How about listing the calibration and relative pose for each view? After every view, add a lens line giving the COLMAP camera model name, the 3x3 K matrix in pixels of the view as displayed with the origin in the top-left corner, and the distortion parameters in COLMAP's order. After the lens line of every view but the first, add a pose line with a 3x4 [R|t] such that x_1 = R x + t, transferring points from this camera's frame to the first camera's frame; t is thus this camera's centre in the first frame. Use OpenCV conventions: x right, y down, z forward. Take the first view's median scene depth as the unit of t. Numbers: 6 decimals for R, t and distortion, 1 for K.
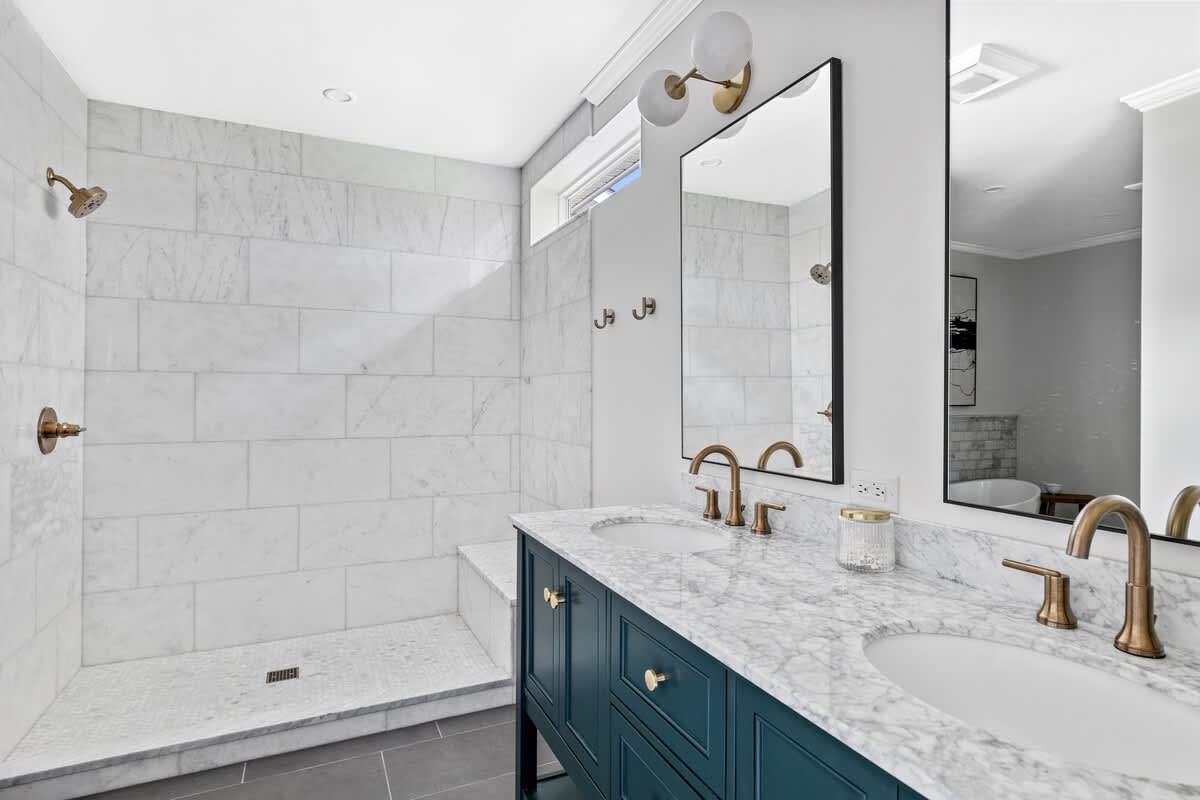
lens RADIAL K [[639.7, 0, 608.4], [0, 639.7, 394.7], [0, 0, 1]] dist [0.001371, 0.001033]
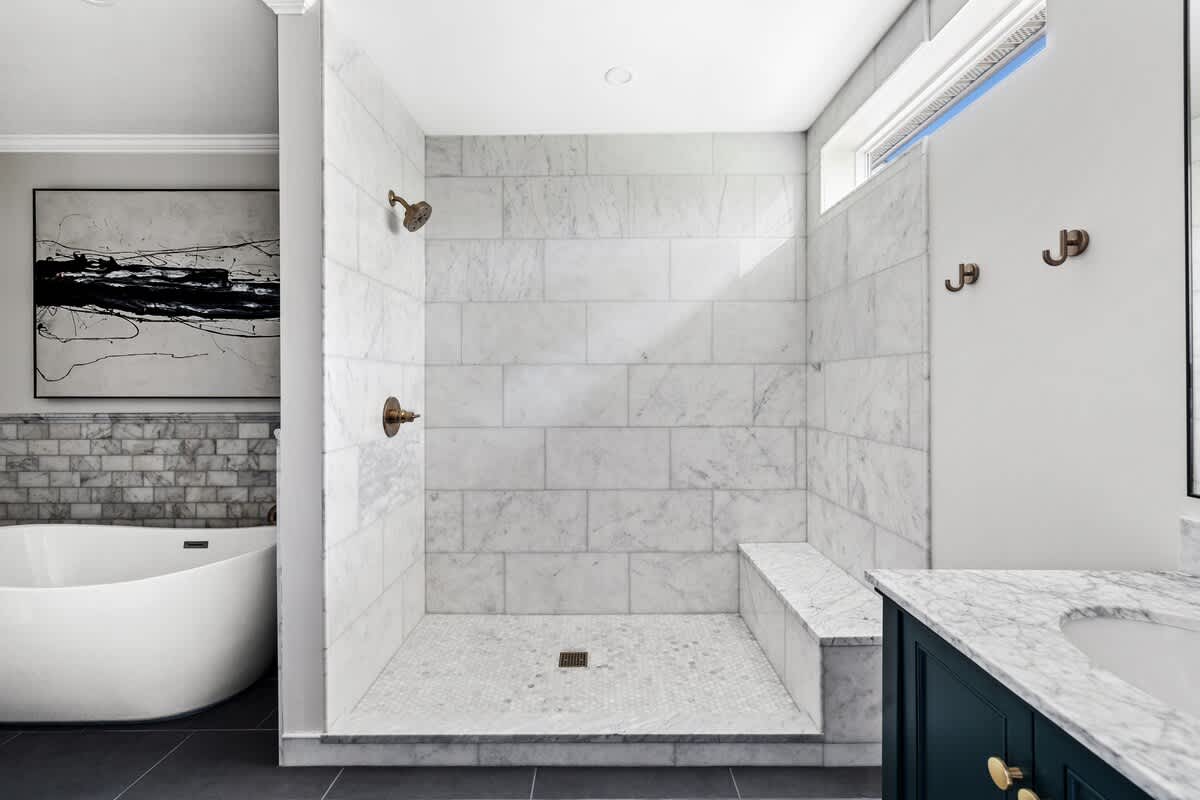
lens RADIAL K [[511.6, 0, 603.7], [0, 511.6, 393.7], [0, 0, 1]] dist [0.001261, 0.000121]
pose [[0.908545, 0.002258, -0.417781, -0.112168], [0.007302, 0.999747, 0.021282, -0.002516], [0.417723, -0.022387, 0.908298, 0.259668]]
